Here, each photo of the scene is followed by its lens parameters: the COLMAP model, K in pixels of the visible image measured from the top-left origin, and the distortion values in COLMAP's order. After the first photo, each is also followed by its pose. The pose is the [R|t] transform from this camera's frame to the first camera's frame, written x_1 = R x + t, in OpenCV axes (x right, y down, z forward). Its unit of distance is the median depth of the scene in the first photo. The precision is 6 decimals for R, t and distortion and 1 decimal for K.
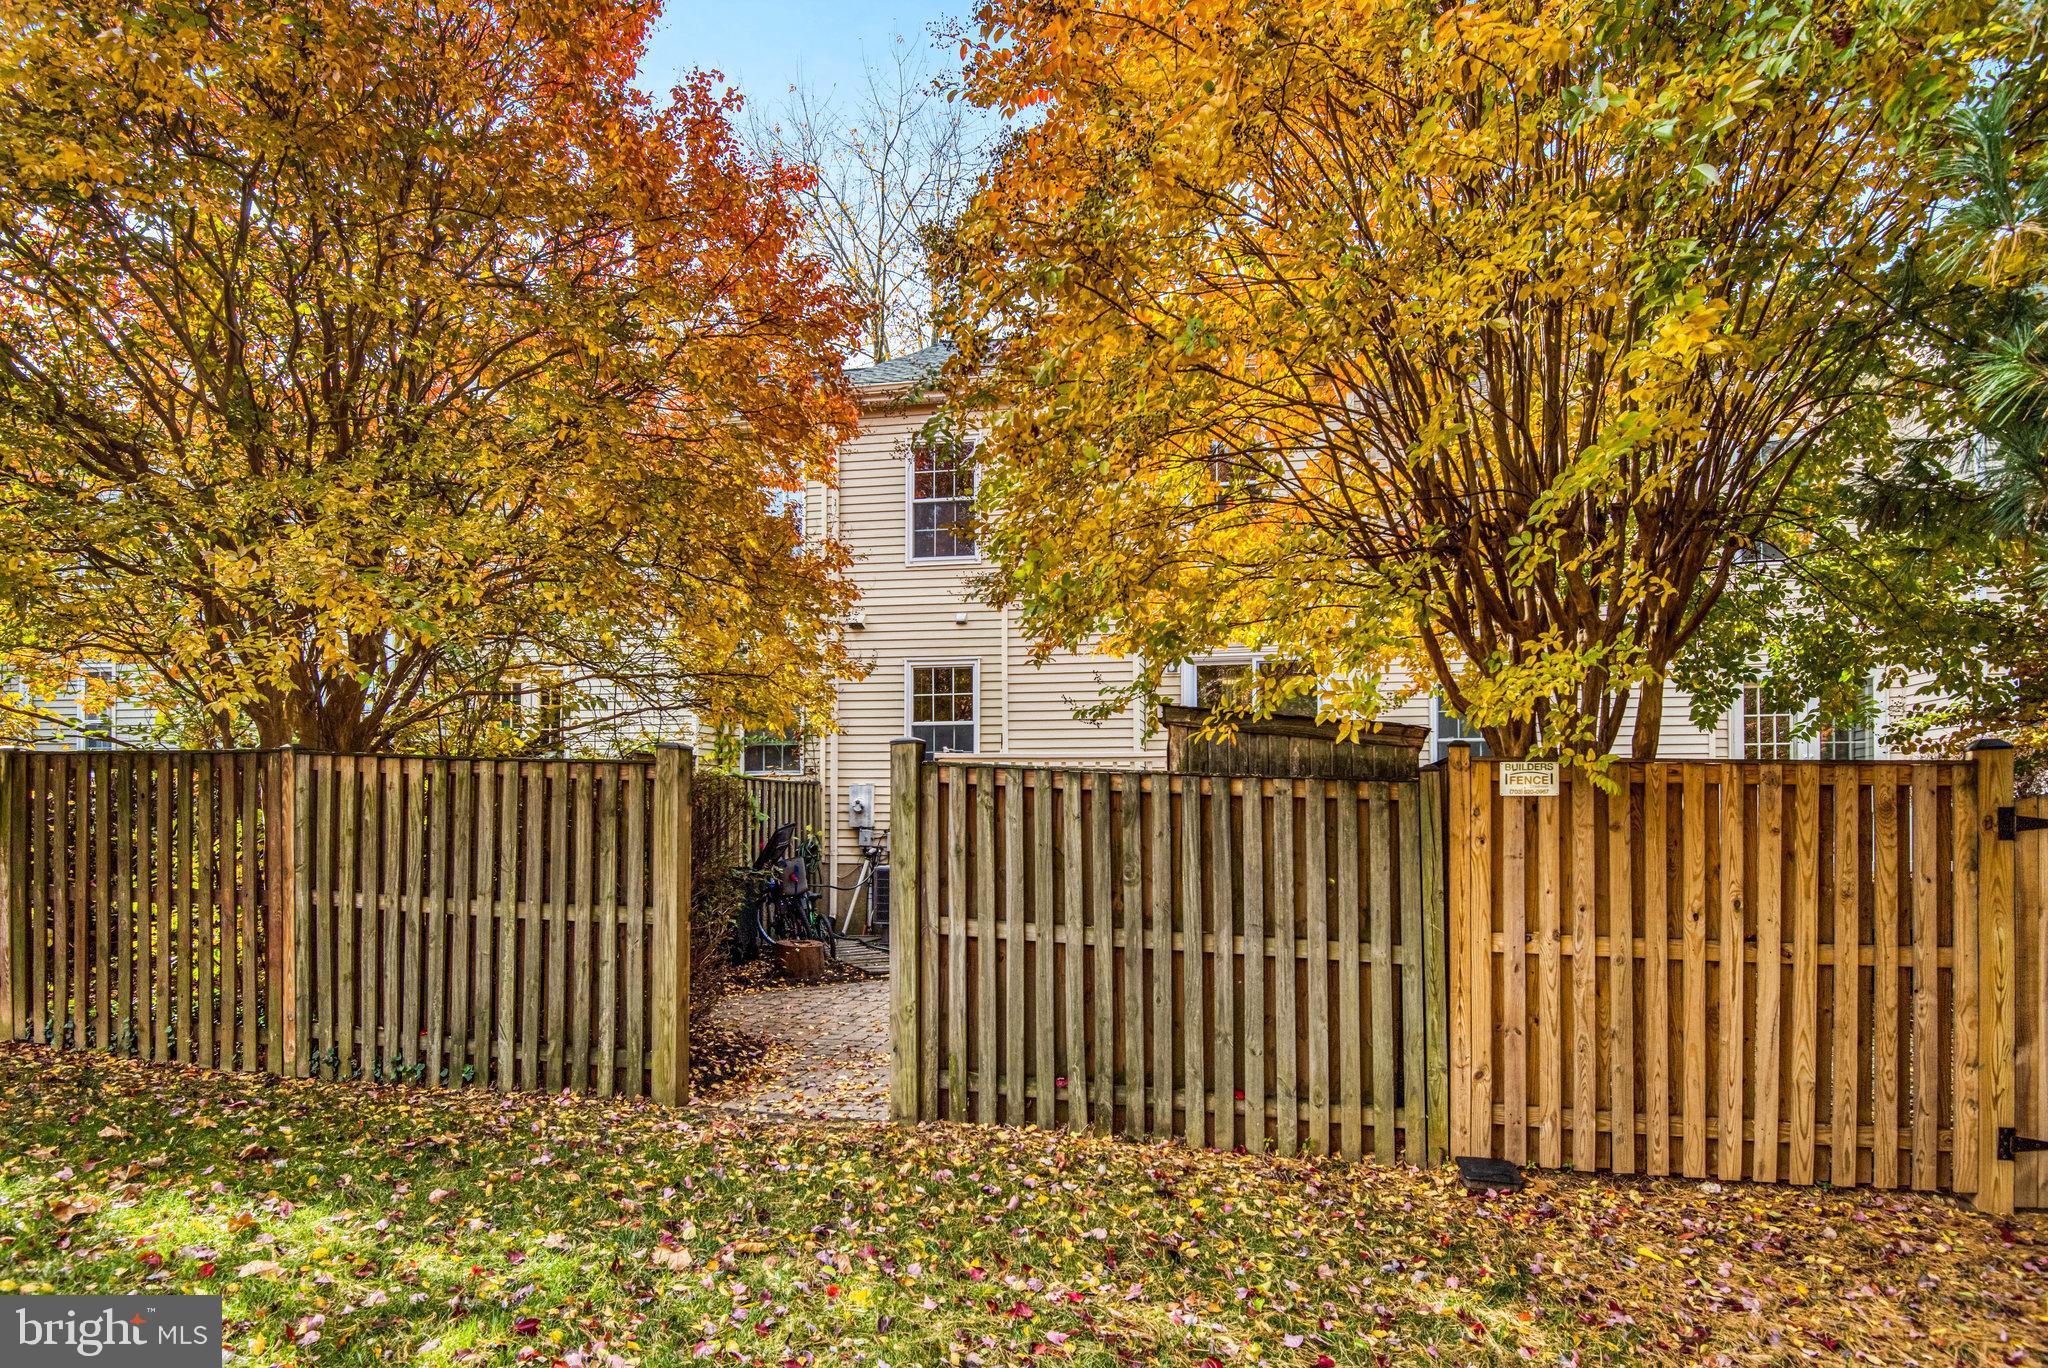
lens RADIAL K [[1156.4, 0, 1025.4], [0, 1156.4, 693.9], [0, 0, 1]] dist [-0.024218, -0.004352]
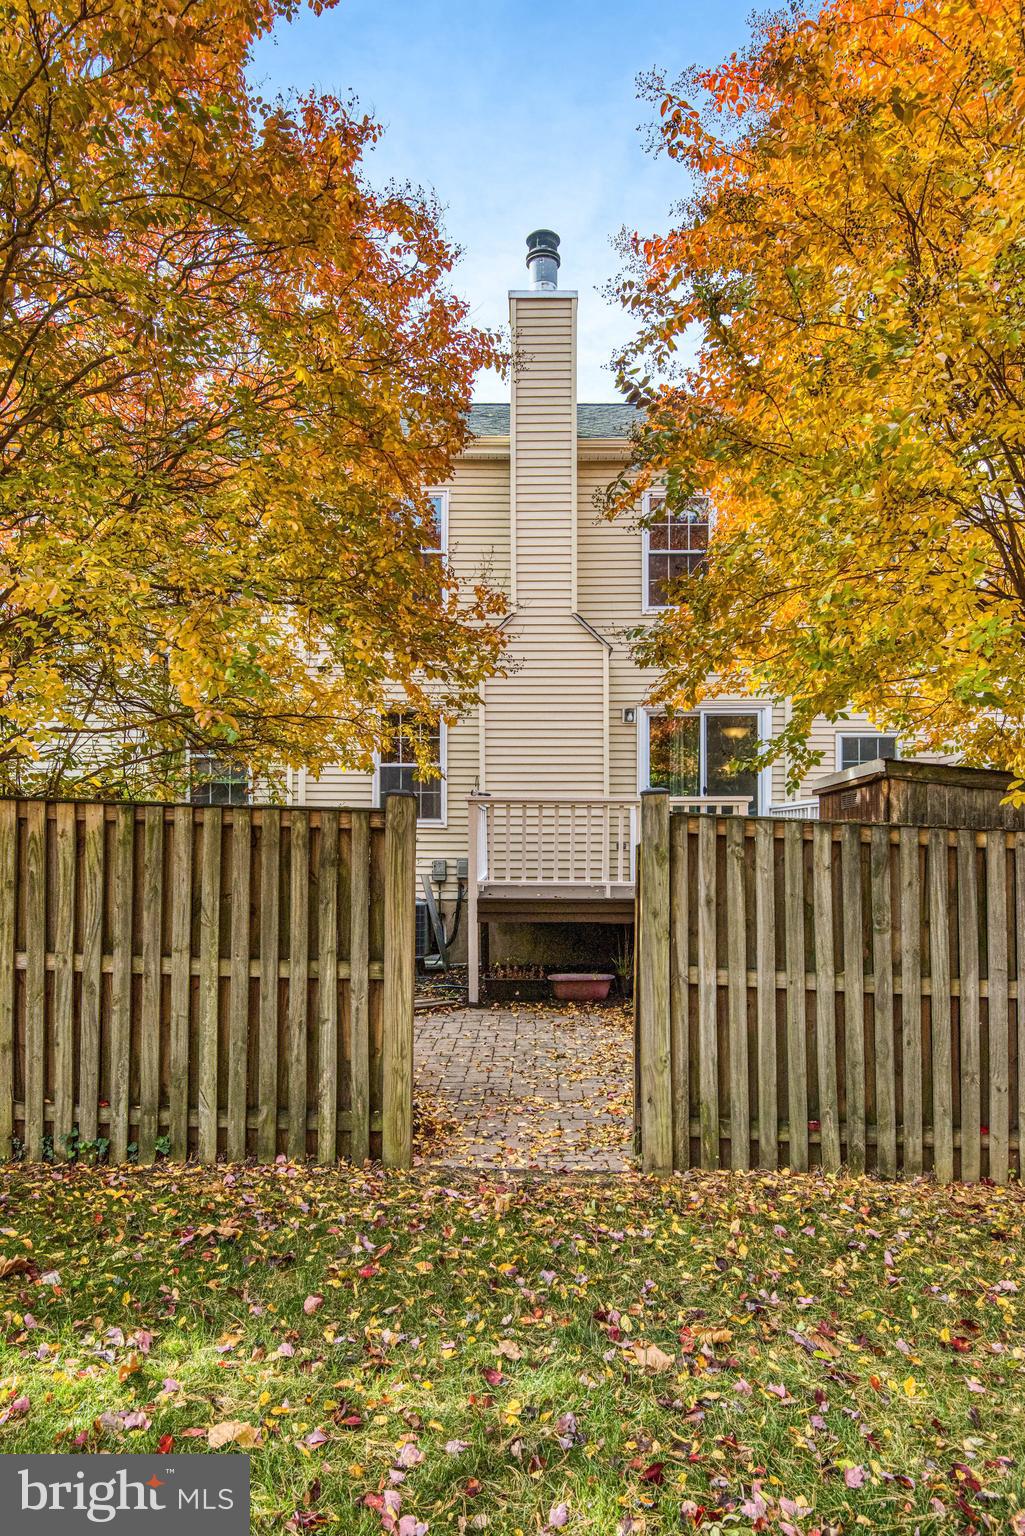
lens RADIAL K [[1018.9, 0, 511.5], [0, 1018.9, 761.9], [0, 0, 1]] dist [0.001594, -0.006107]
pose [[0.981061, 0.018321, 0.192829, -0.402241], [-0.021778, 0.999638, 0.015825, 0.003936], [-0.192469, -0.019724, 0.981105, 0.160589]]
